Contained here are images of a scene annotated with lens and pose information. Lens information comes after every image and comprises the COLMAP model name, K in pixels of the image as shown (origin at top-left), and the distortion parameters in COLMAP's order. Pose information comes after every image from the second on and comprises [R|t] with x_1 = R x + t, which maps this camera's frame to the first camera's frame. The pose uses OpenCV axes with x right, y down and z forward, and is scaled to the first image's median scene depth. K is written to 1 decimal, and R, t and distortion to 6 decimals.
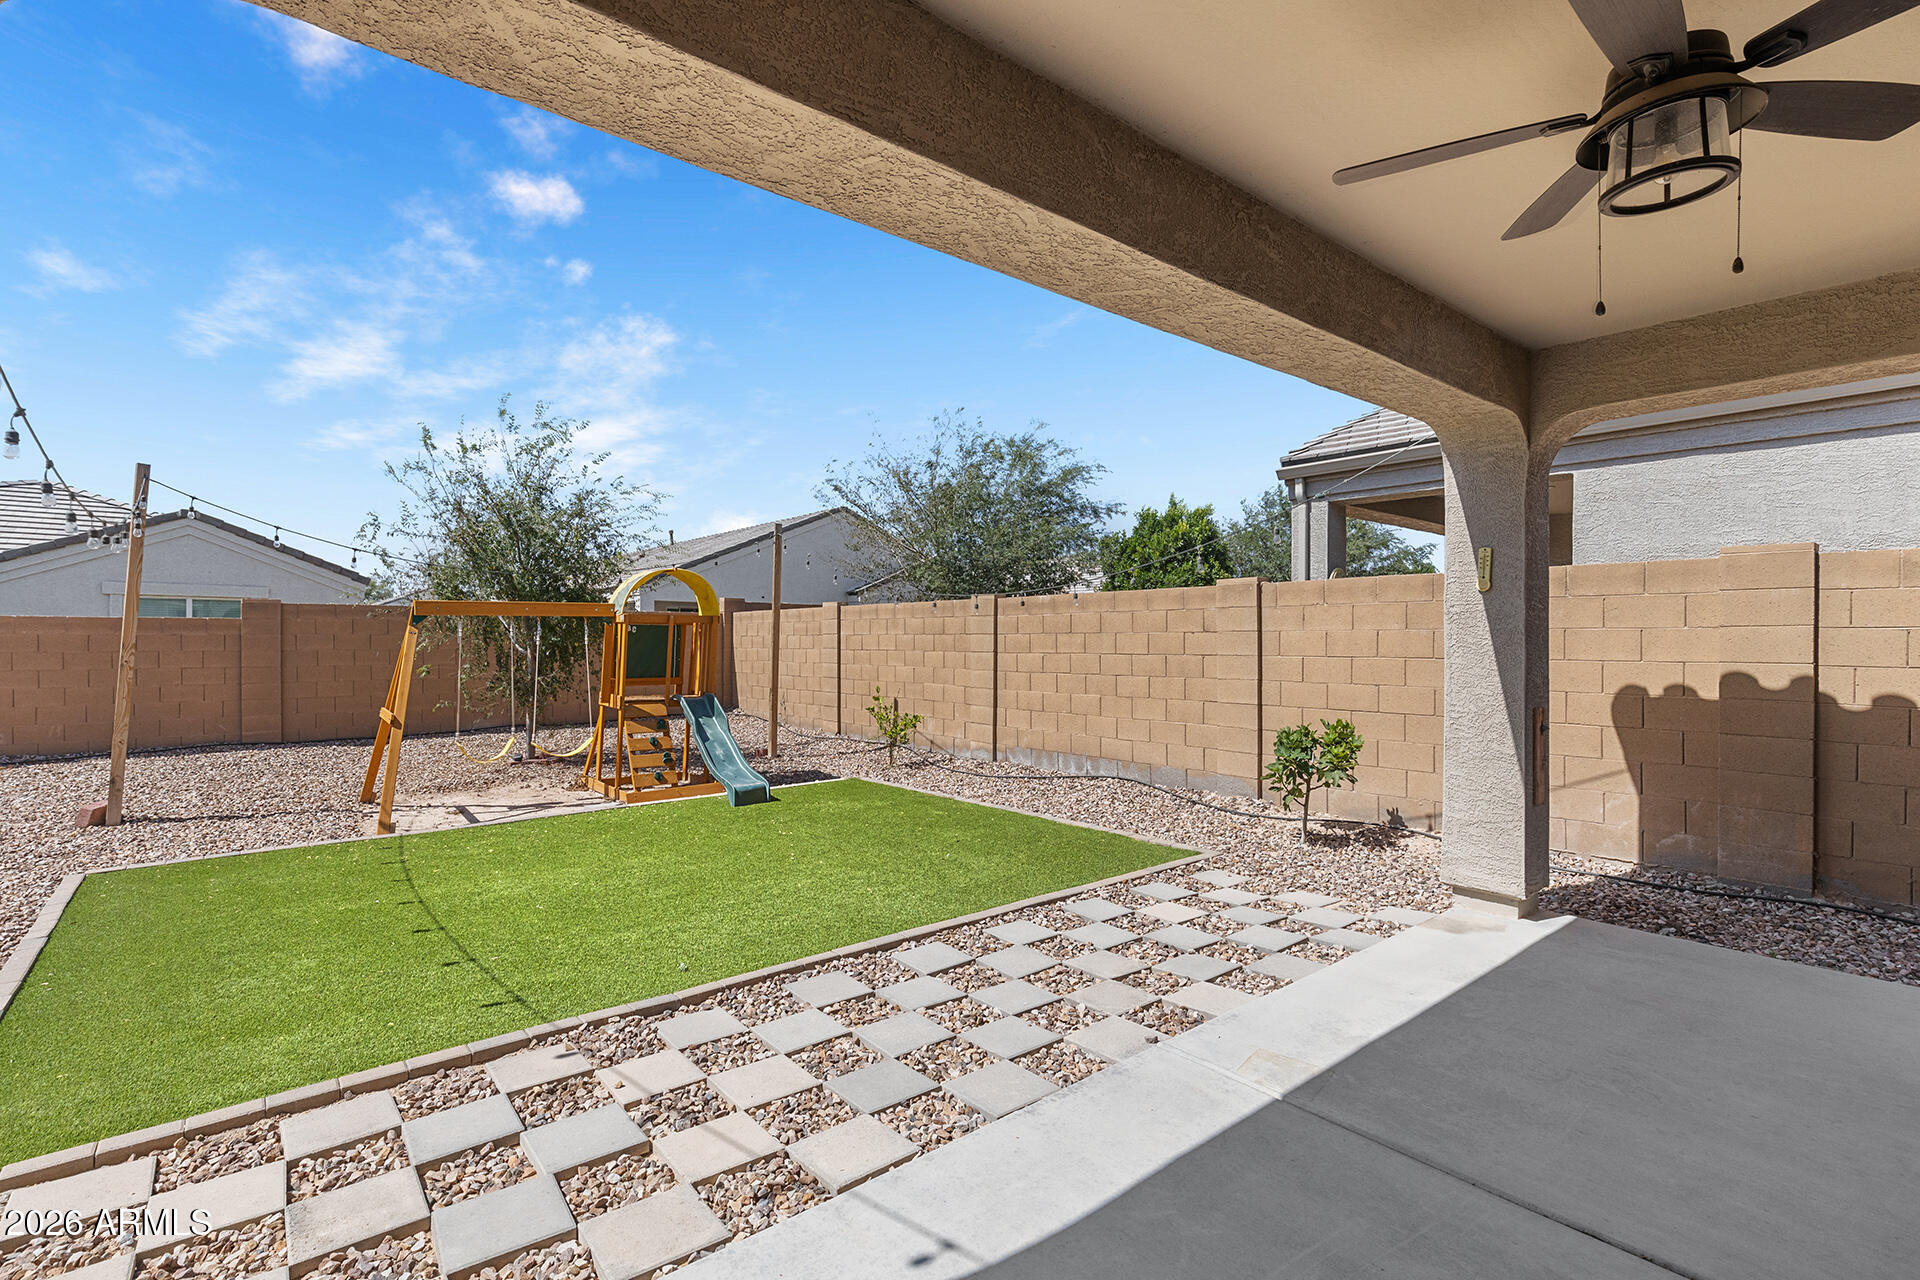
lens RADIAL K [[885.3, 0, 964.1], [0, 885.3, 637.8], [0, 0, 1]] dist [-0.001809, -0.000280]
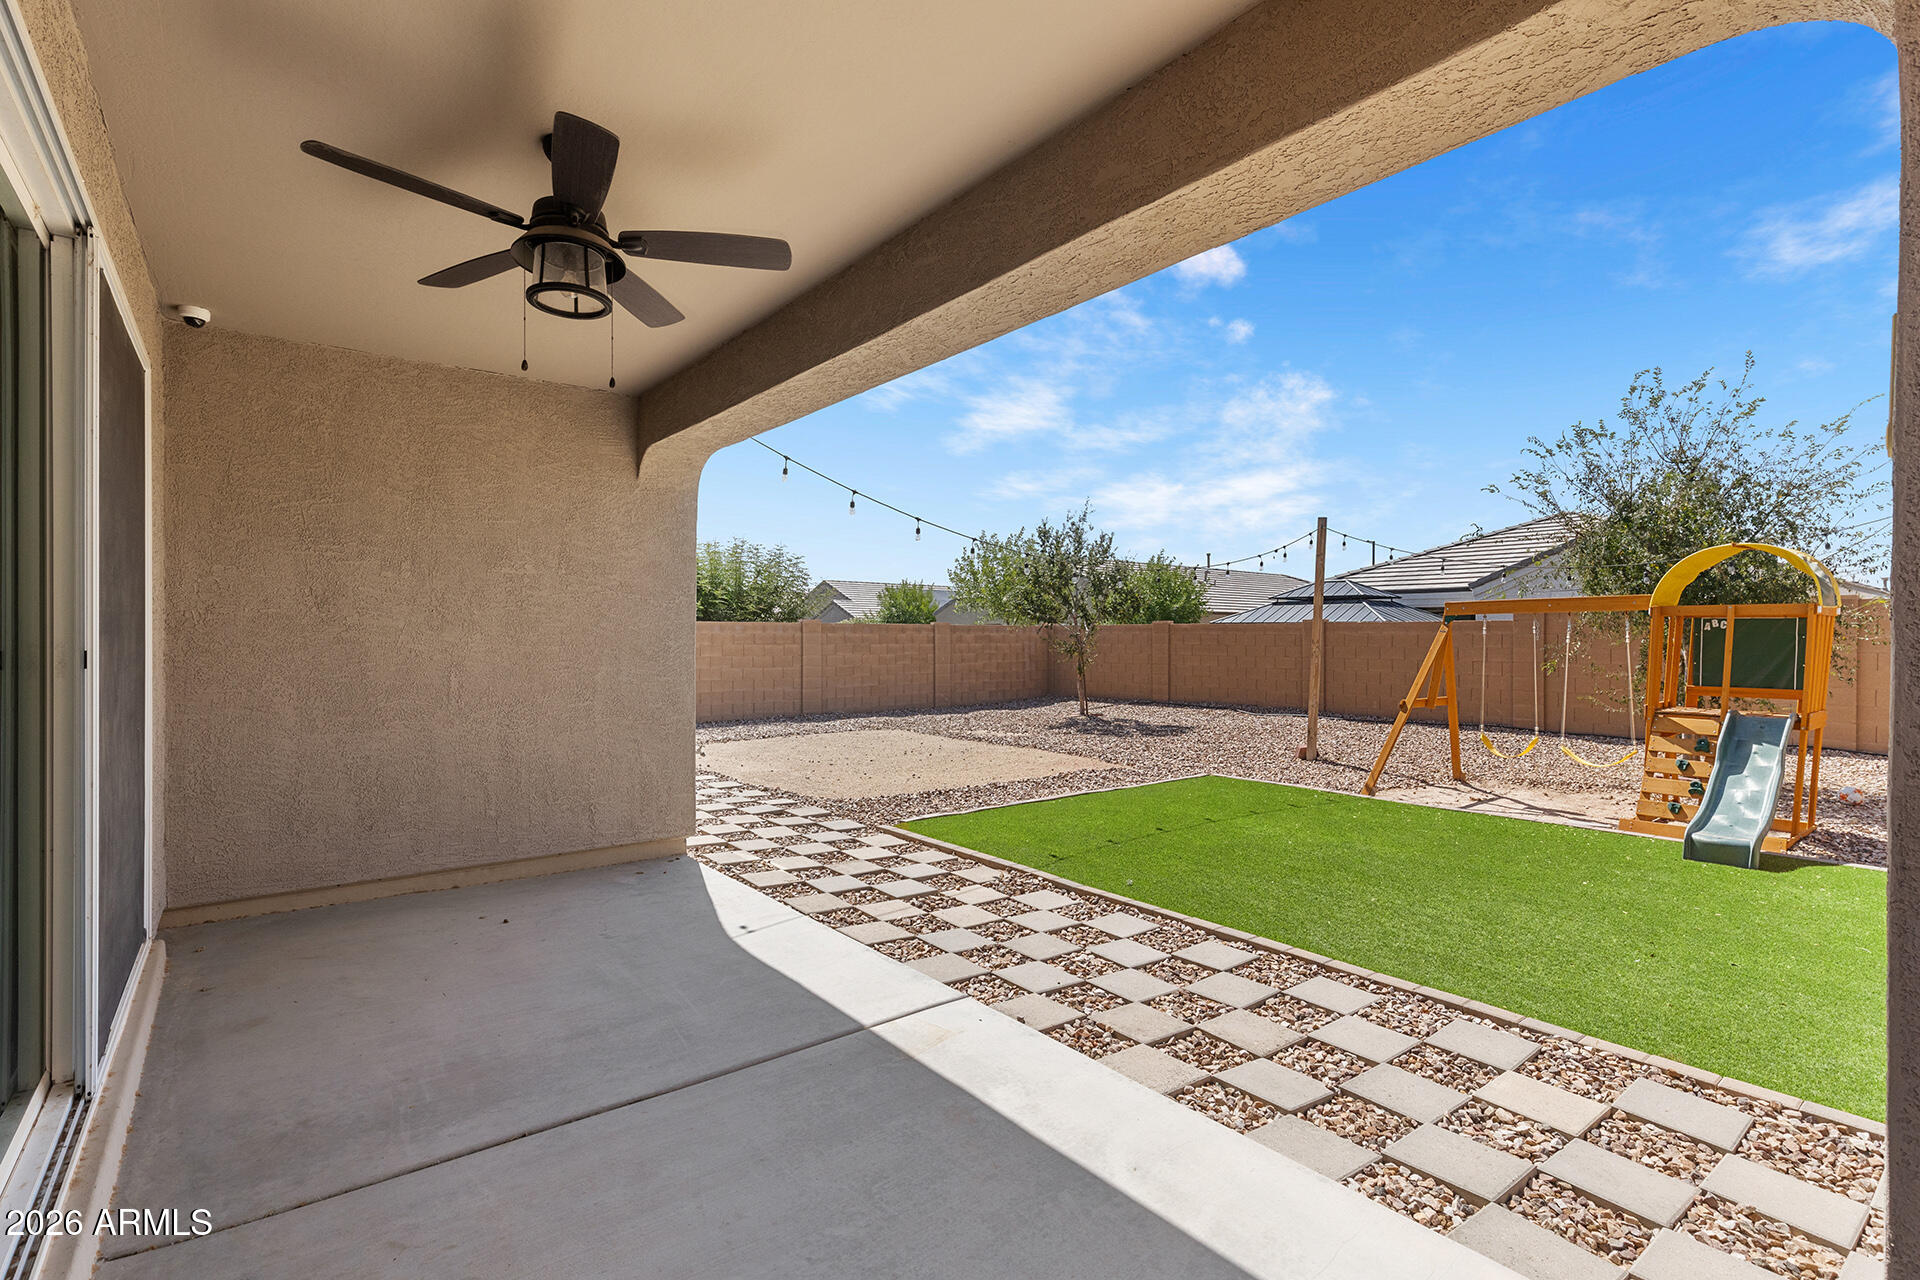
lens RADIAL K [[885.3, 0, 930.3], [0, 885.3, 649.7], [0, 0, 1]] dist [-0.001809, -0.000280]
pose [[0.999995, 0.003075, -0.000666, -0.803023], [-0.003075, 0.999995, -0.000580, -0.033439], [0.000665, 0.000583, 1.000000, -0.051929]]
